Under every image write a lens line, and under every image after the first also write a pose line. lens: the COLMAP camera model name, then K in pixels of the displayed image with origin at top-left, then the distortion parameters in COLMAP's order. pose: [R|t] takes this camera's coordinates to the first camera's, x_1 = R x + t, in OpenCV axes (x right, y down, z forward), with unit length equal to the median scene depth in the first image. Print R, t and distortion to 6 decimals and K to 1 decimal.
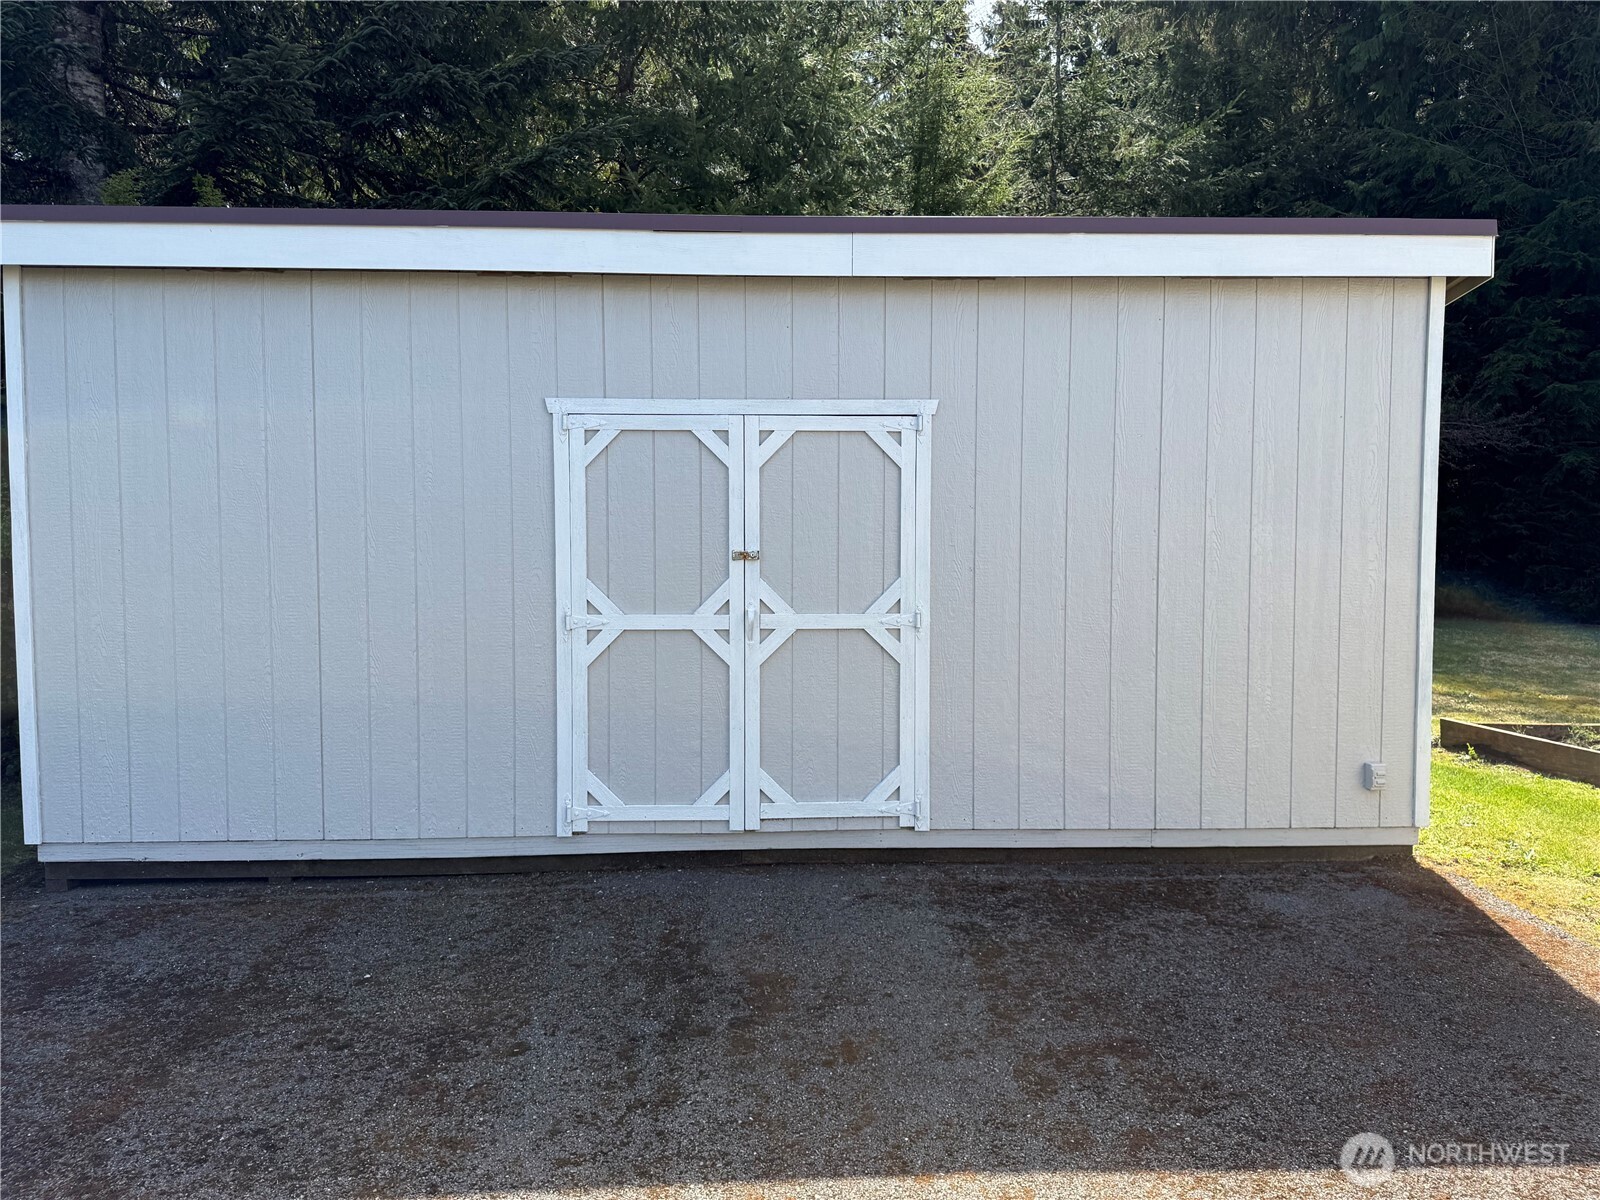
lens RADIAL K [[1100.5, 0, 805.1], [0, 1100.5, 601.9], [0, 0, 1]] dist [0.085191, -0.094315]
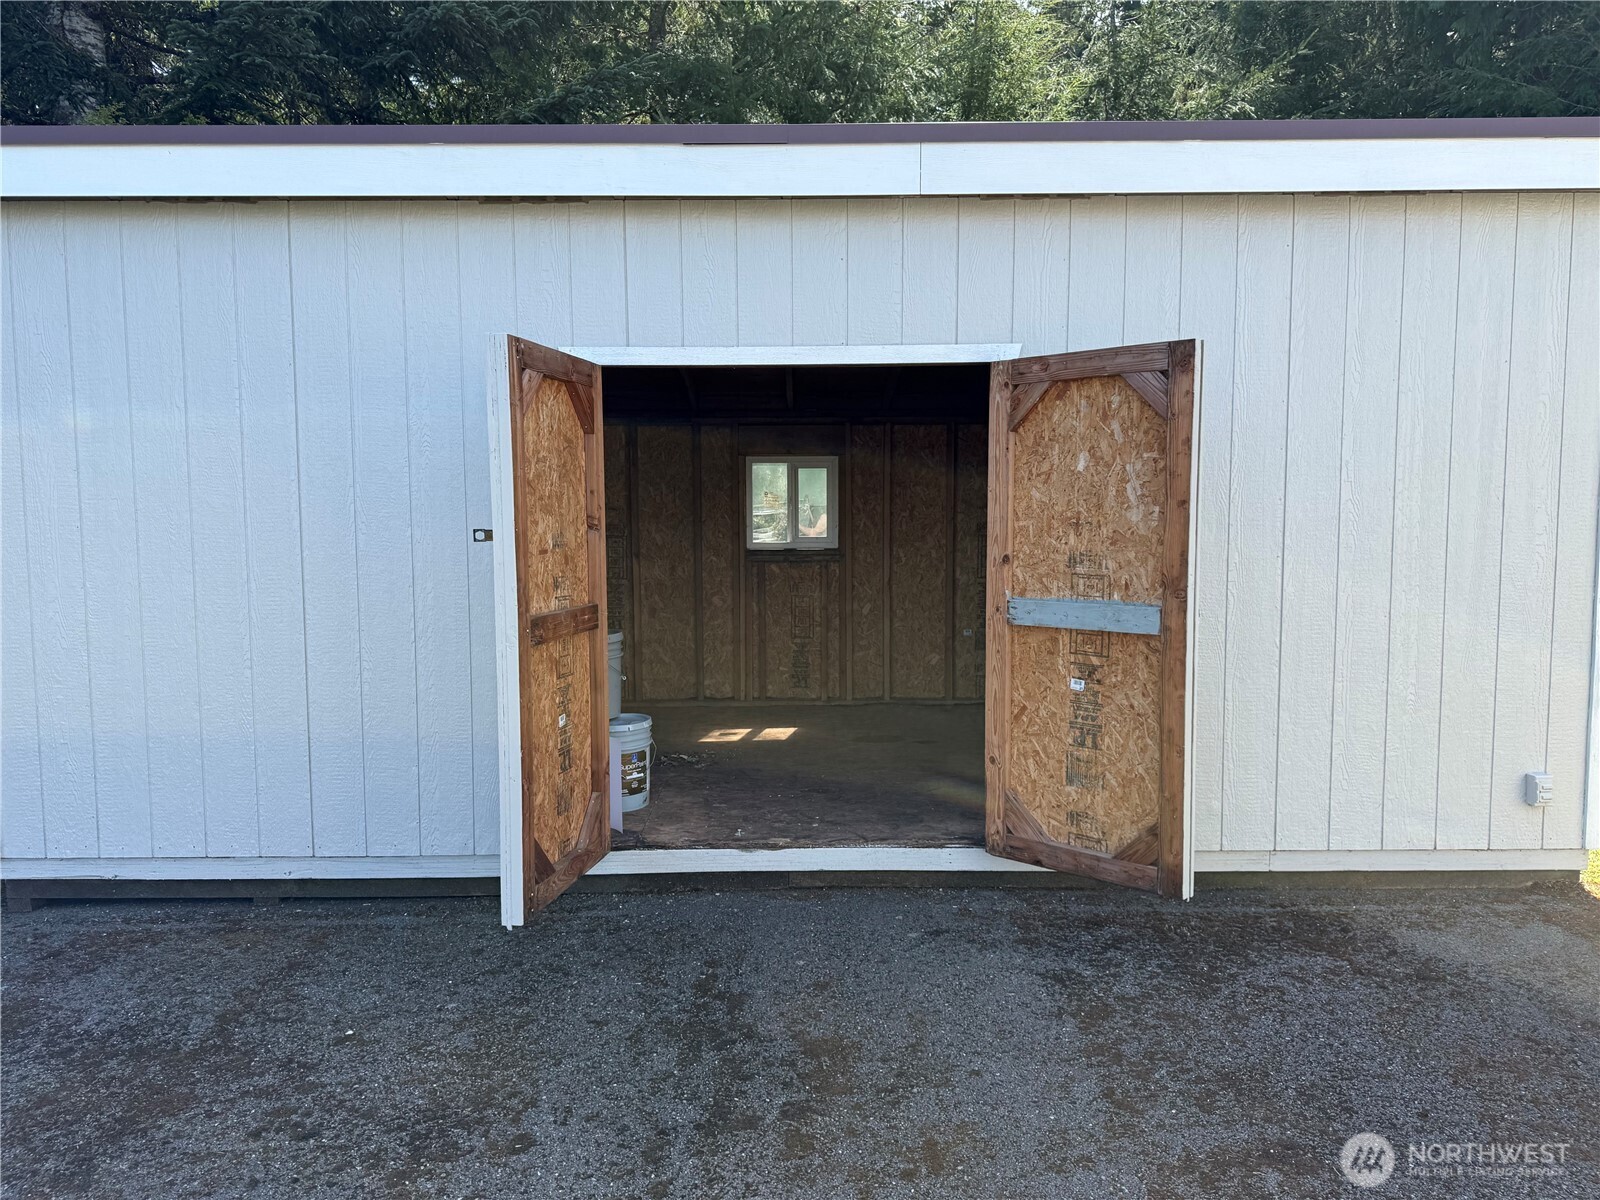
lens RADIAL K [[1100.5, 0, 805.1], [0, 1100.5, 601.9], [0, 0, 1]] dist [0.085191, -0.094315]
pose [[0.999494, -0.001353, -0.031778, -0.017819], [0.002074, 0.999741, 0.022656, -0.006380], [0.031739, -0.022710, 0.999238, 0.146158]]
